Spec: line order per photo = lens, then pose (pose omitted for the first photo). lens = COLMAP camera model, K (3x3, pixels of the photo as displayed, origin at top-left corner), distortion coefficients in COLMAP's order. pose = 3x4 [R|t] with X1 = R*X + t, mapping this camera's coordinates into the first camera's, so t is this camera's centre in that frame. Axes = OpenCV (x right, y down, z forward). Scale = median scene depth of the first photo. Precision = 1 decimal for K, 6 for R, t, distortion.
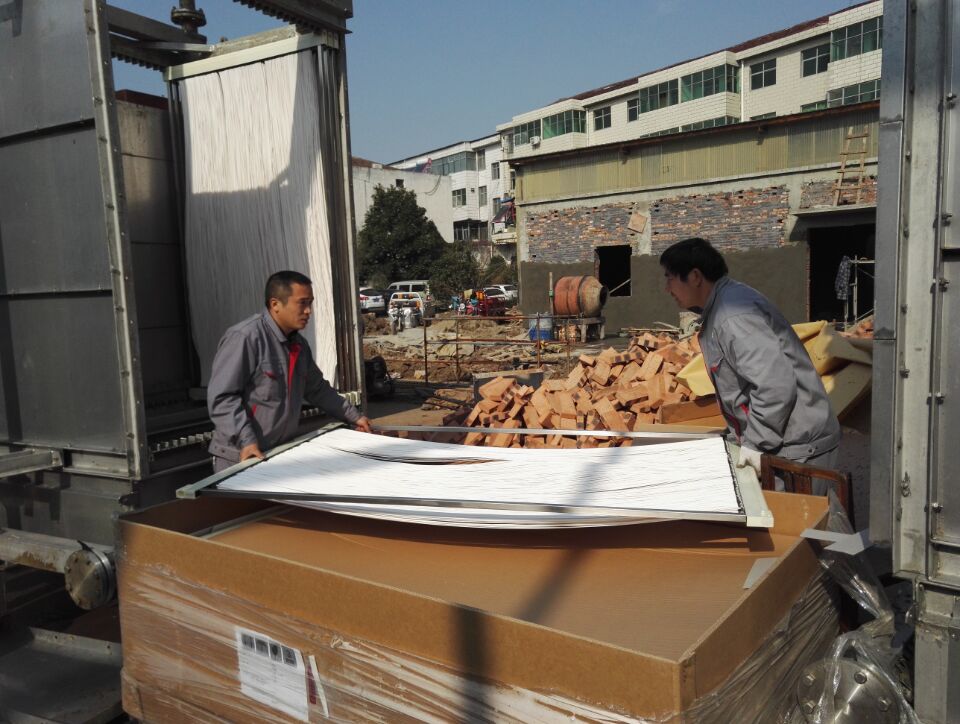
lens RADIAL K [[790.0, 0, 476.9], [0, 790.0, 361.8], [0, 0, 1]] dist [0.072921, 0.016253]
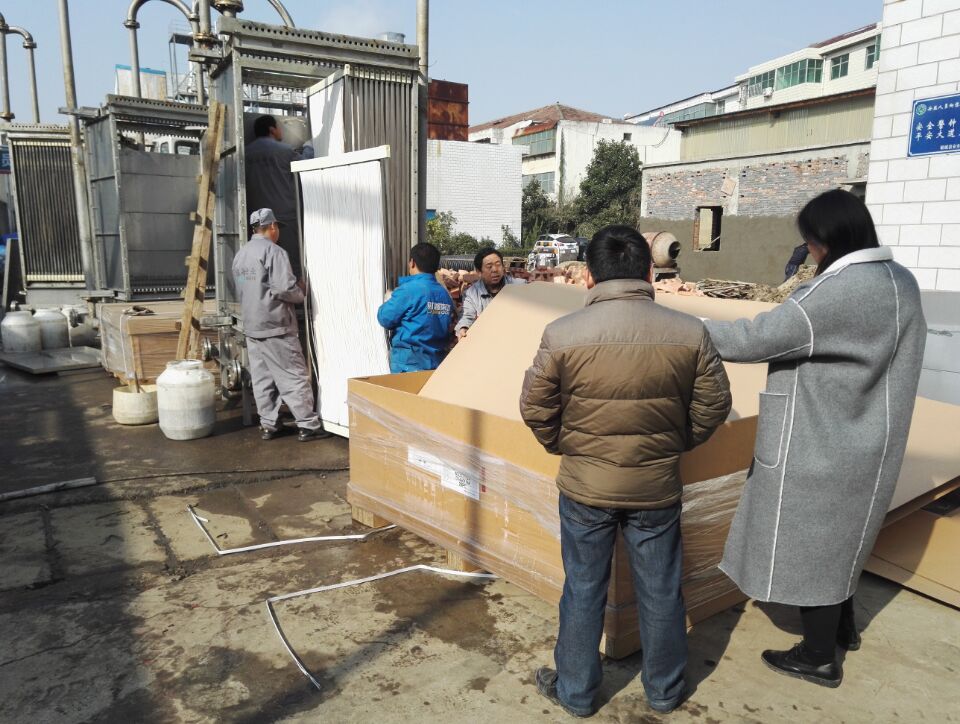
lens RADIAL K [[790.0, 0, 484.0], [0, 790.0, 364.1], [0, 0, 1]] dist [0.072921, 0.016253]
pose [[0.932124, 0.099646, -0.348160, 0.136595], [-0.074959, 0.993667, 0.083707, 0.003448], [0.354297, -0.051928, 0.933690, -0.091765]]
